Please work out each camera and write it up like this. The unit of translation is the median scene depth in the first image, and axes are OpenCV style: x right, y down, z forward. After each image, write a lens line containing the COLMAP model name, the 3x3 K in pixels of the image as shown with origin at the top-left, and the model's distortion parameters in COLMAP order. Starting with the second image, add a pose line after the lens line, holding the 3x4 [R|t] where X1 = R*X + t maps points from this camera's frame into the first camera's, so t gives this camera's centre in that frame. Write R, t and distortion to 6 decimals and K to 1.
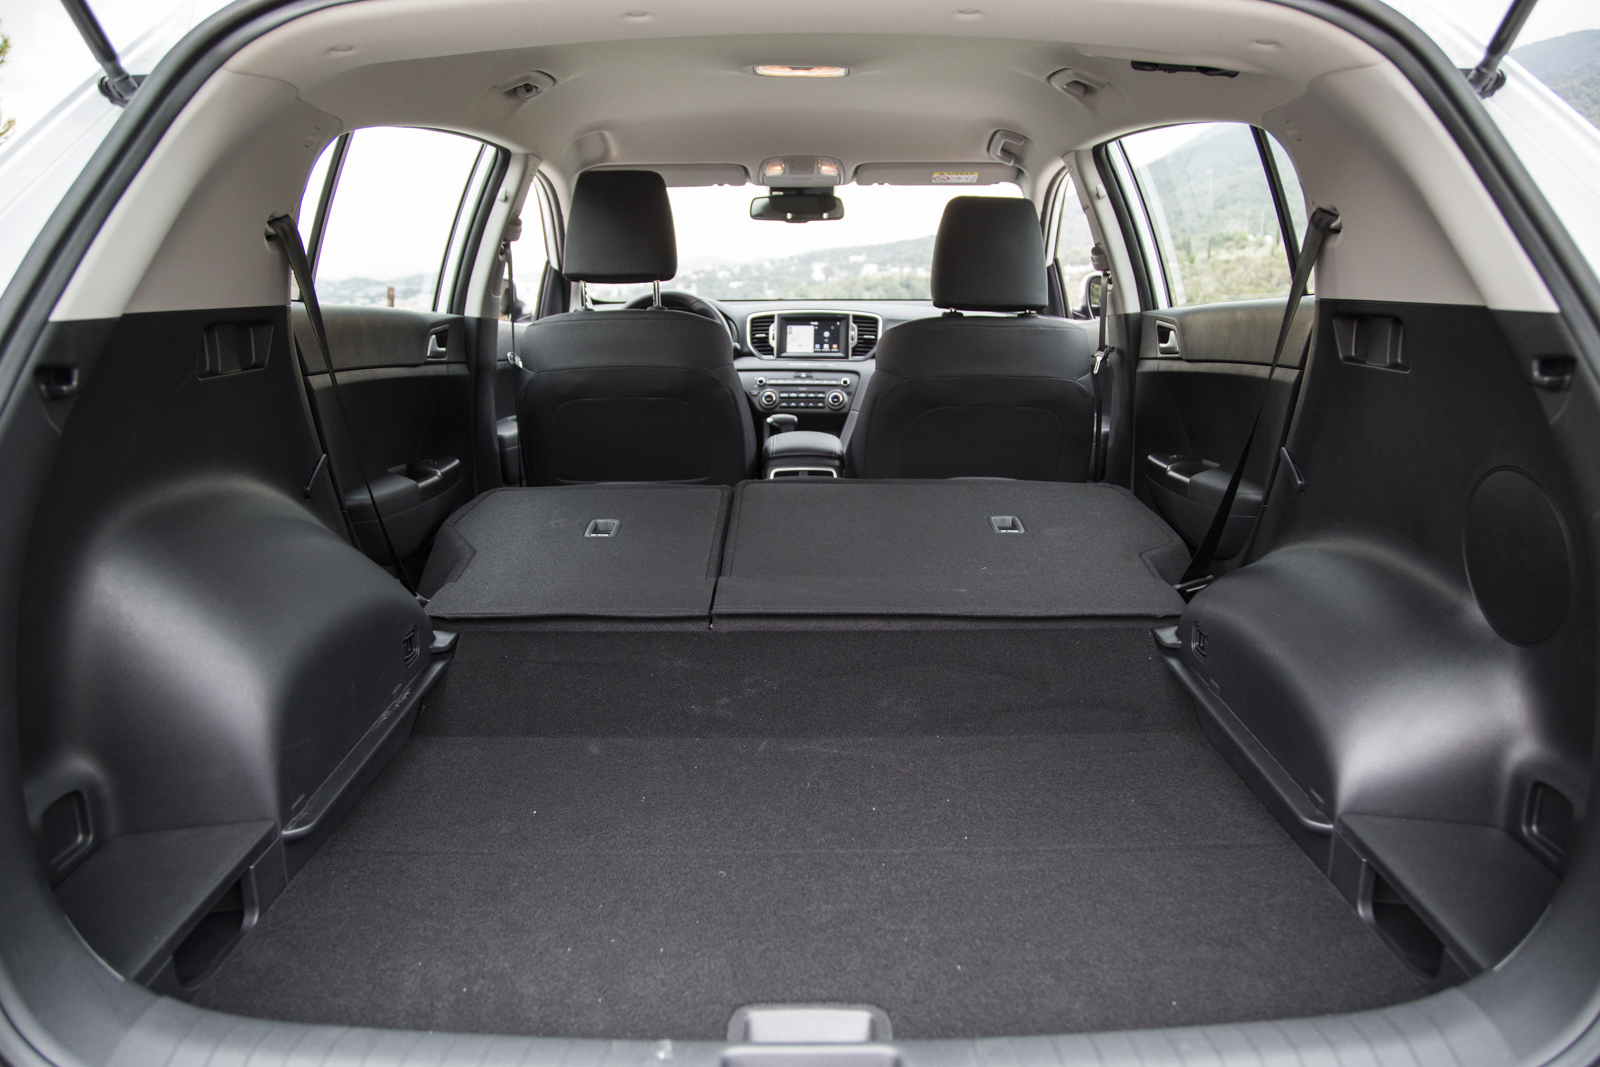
lens RADIAL K [[1115.4, 0, 799.4], [0, 1115.4, 540.2], [0, 0, 1]] dist [-0.094926, 0.039617]
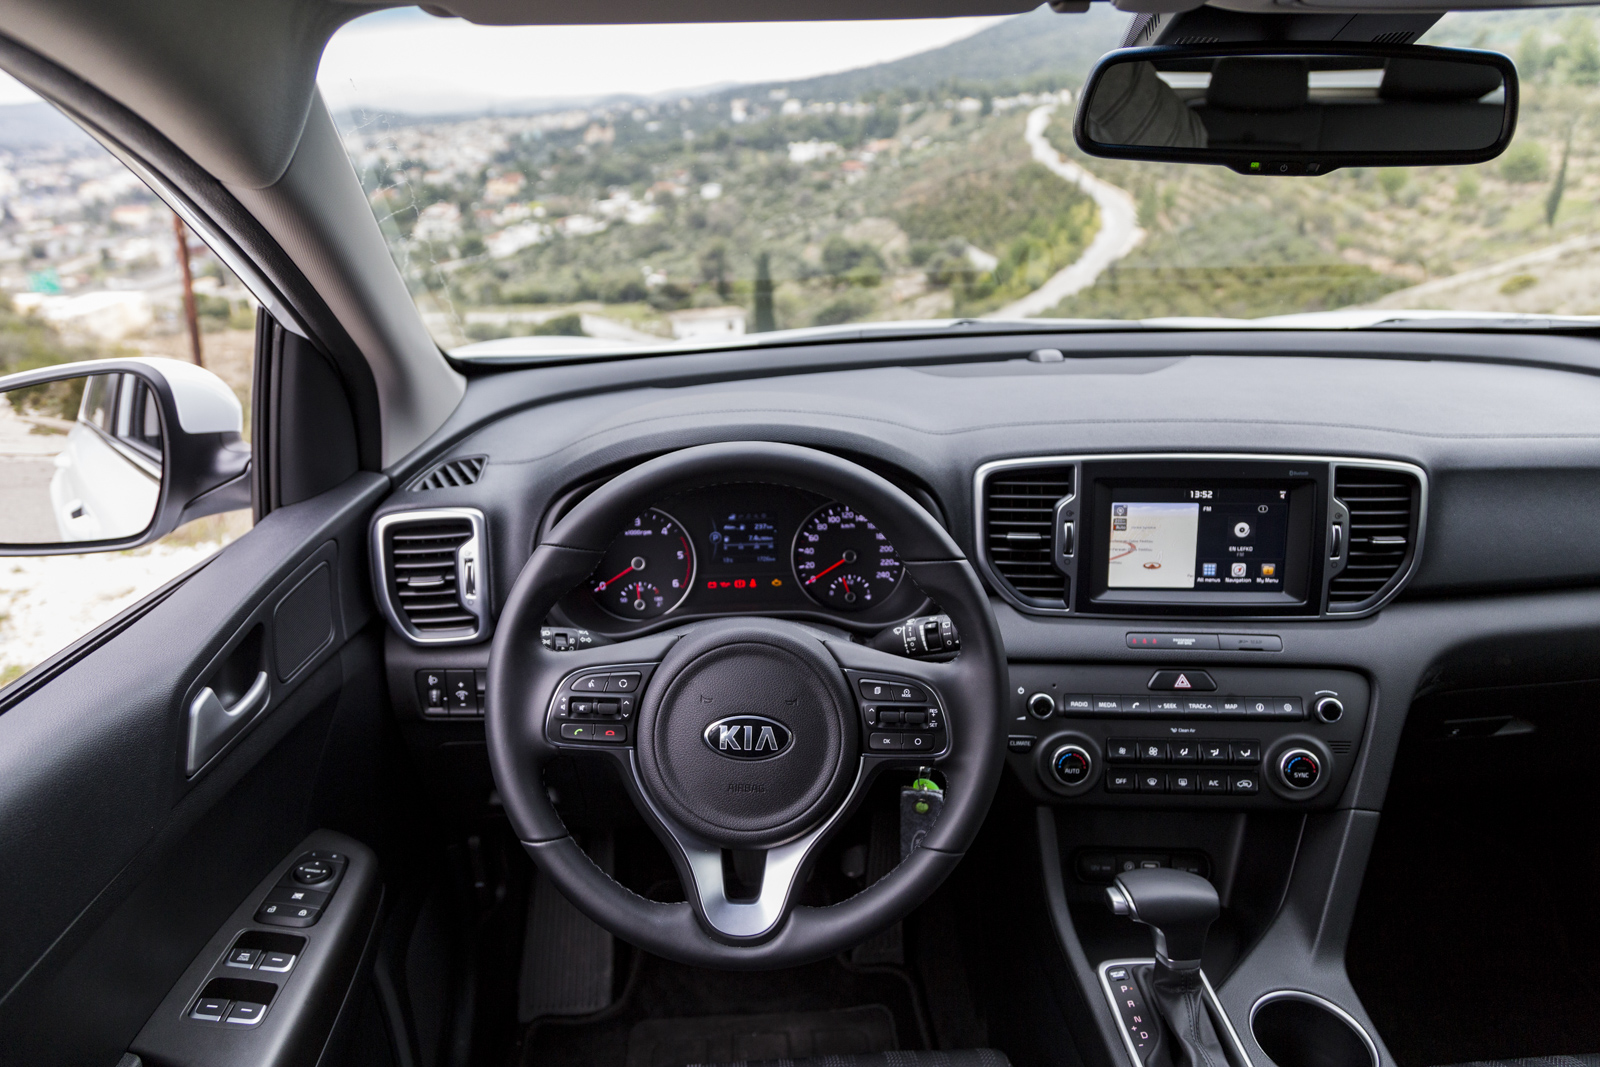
lens RADIAL K [[1102.0, 0, 791.5], [0, 1102.0, 539.4], [0, 0, 1]] dist [-0.003962, 0.036302]
pose [[0.998053, -0.035180, 0.051497, -0.114956], [0.028015, 0.990615, 0.133782, -0.227538], [-0.055720, -0.132079, 0.989672, 0.709828]]
